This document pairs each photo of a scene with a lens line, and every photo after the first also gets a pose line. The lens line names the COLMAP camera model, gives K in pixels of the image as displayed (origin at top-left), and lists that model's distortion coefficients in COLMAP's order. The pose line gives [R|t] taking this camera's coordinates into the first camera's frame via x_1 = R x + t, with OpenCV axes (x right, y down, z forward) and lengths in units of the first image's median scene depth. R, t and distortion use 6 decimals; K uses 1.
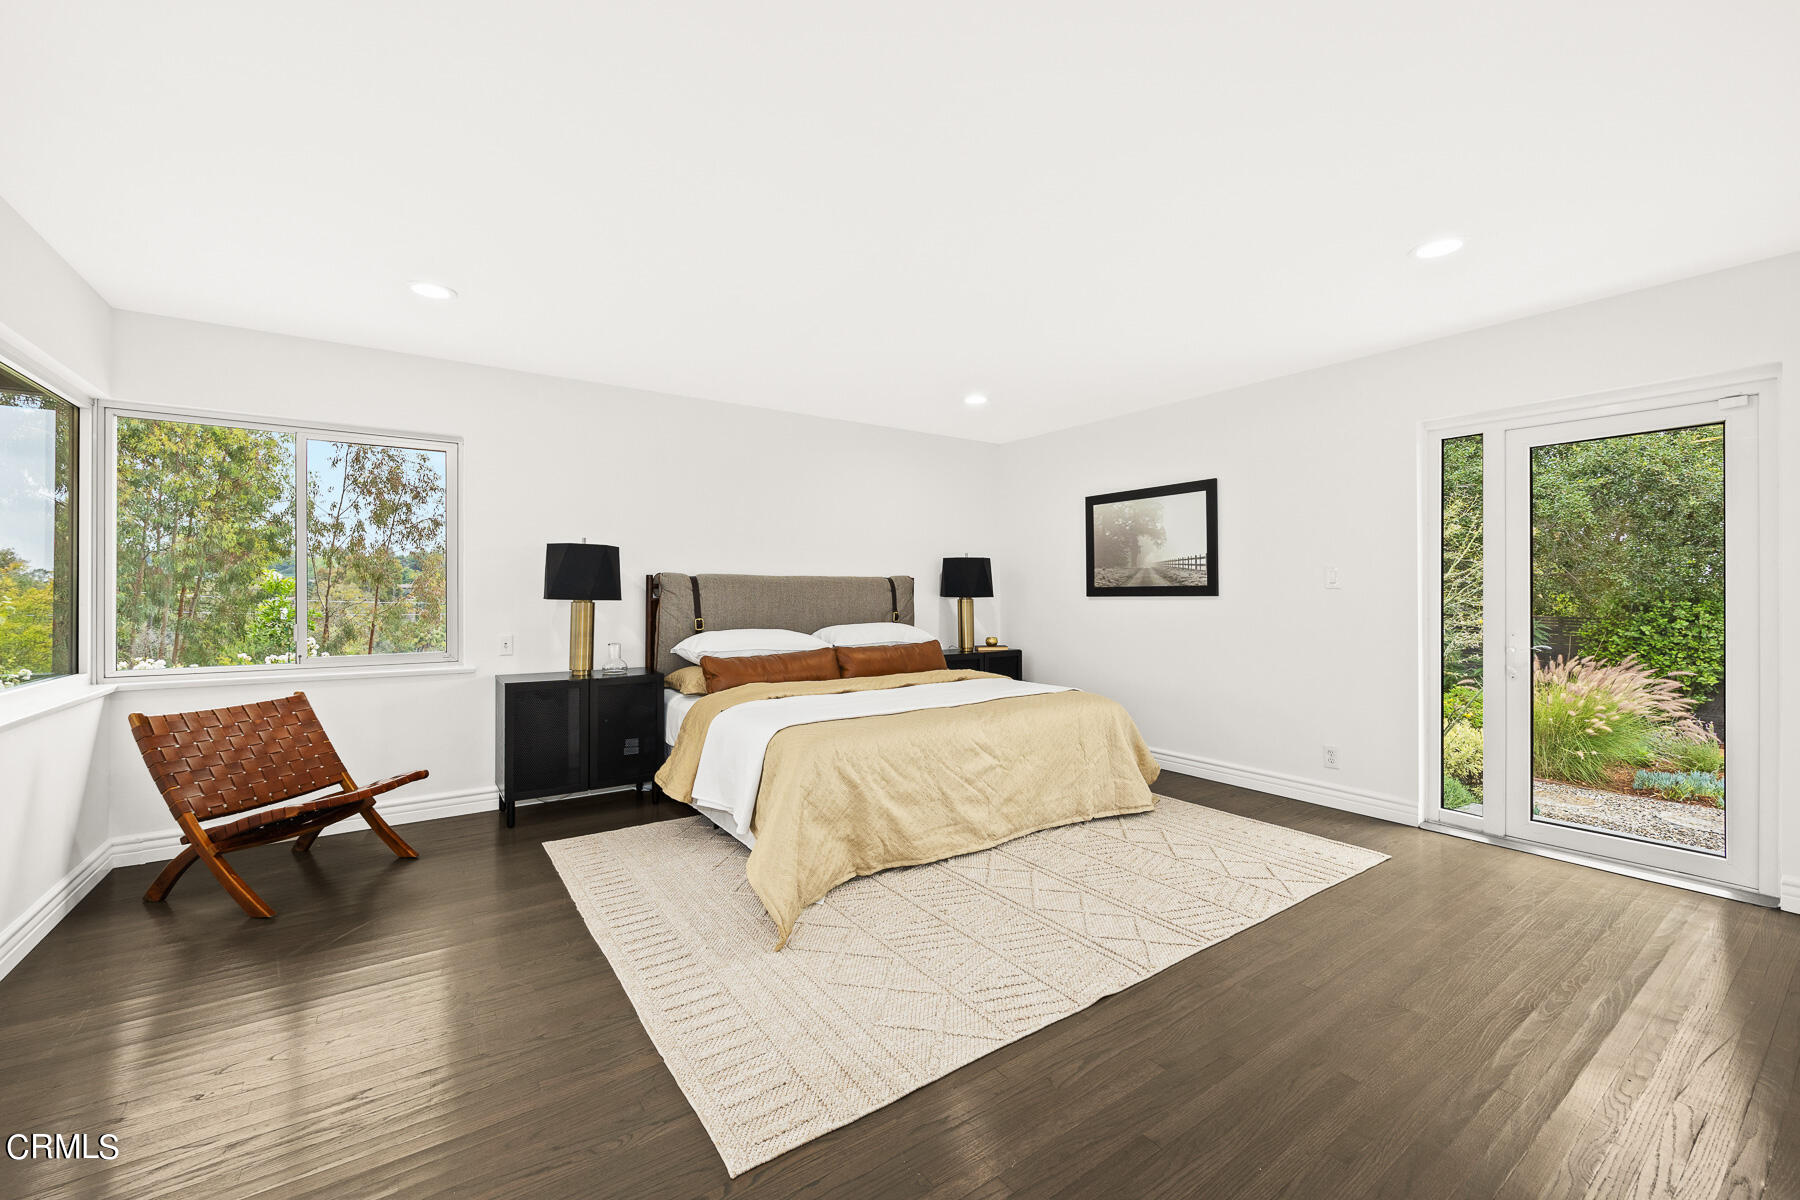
lens RADIAL K [[732.4, 0, 867.9], [0, 732.4, 592.1], [0, 0, 1]] dist [-0.001448, -0.000228]
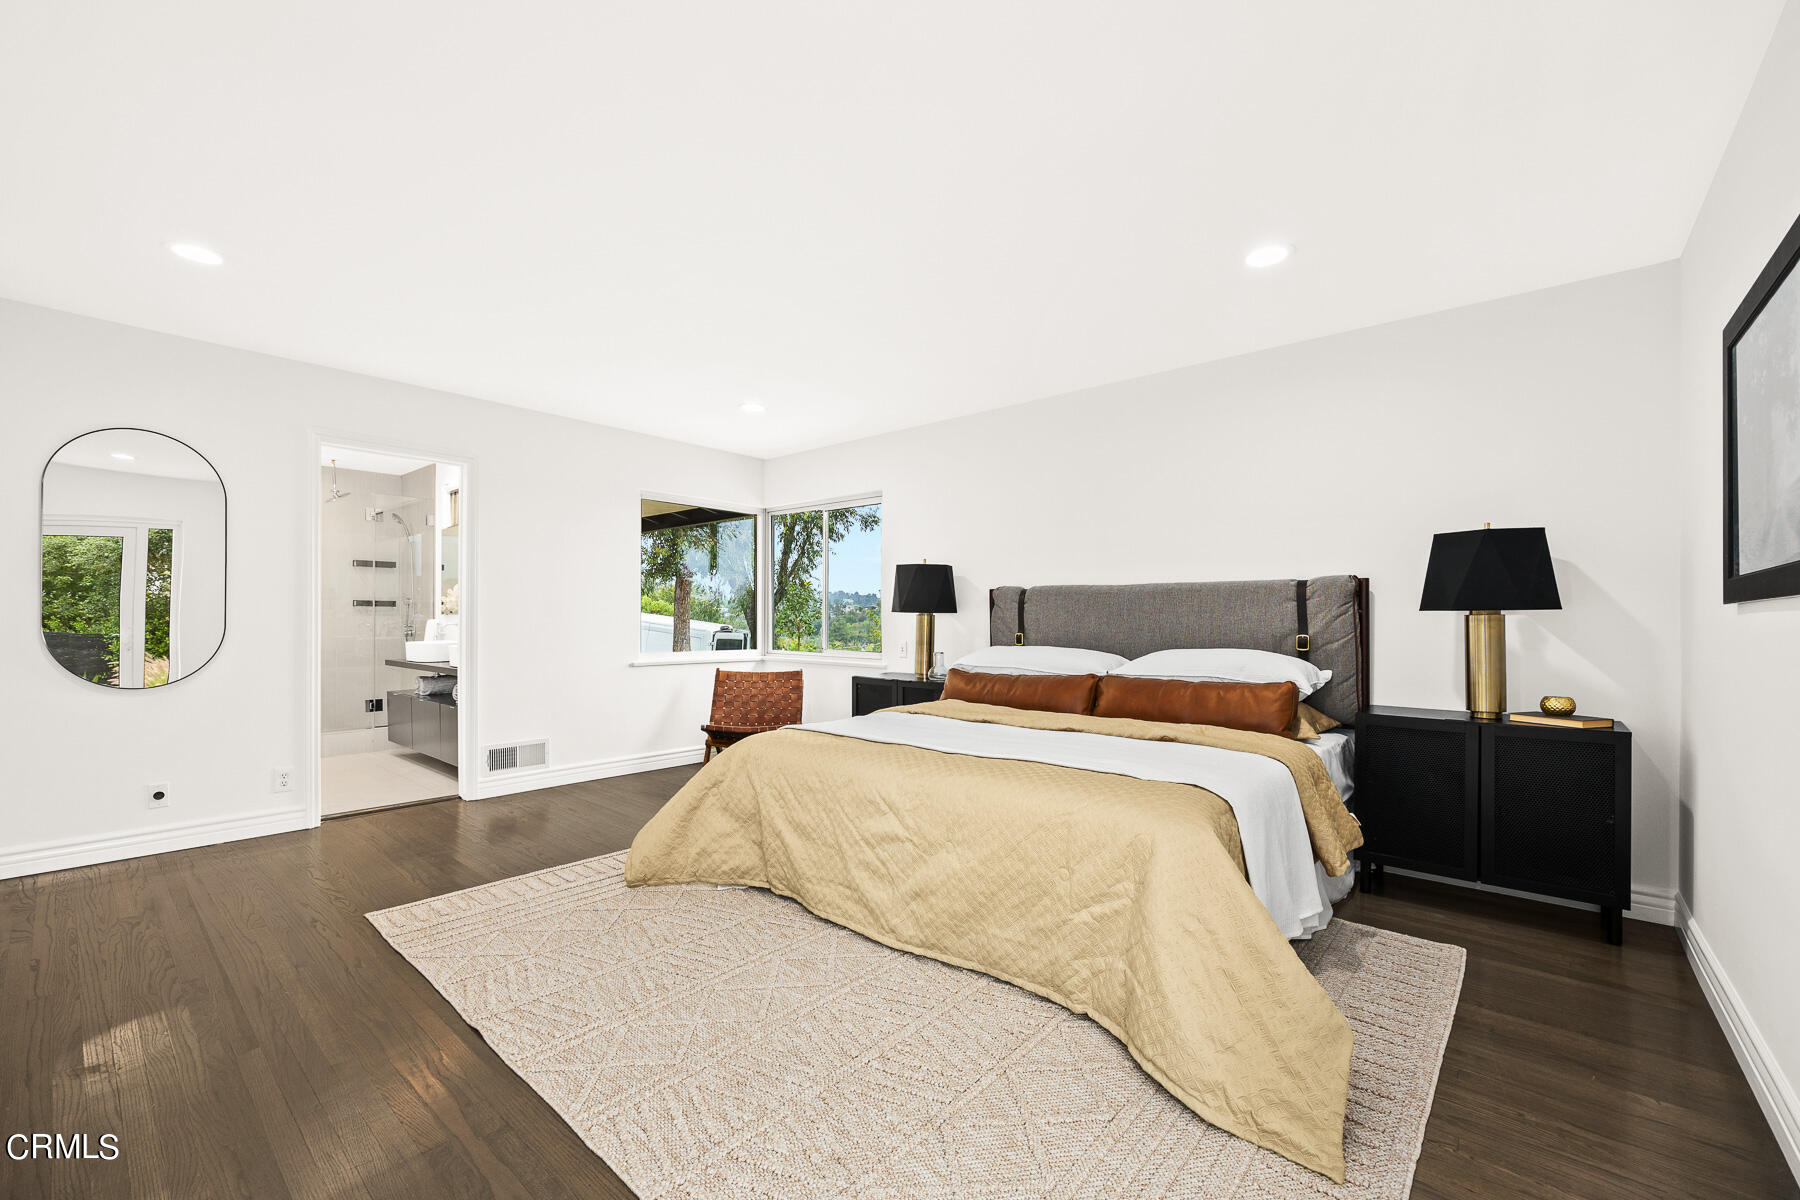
lens RADIAL K [[732.4, 0, 867.9], [0, 732.4, 592.1], [0, 0, 1]] dist [-0.001448, -0.000228]
pose [[0.244784, -0.028273, -0.969165, 0.700963], [-0.000945, 0.999567, -0.029399, 0.012679], [0.969577, 0.008112, 0.244651, 0.632196]]
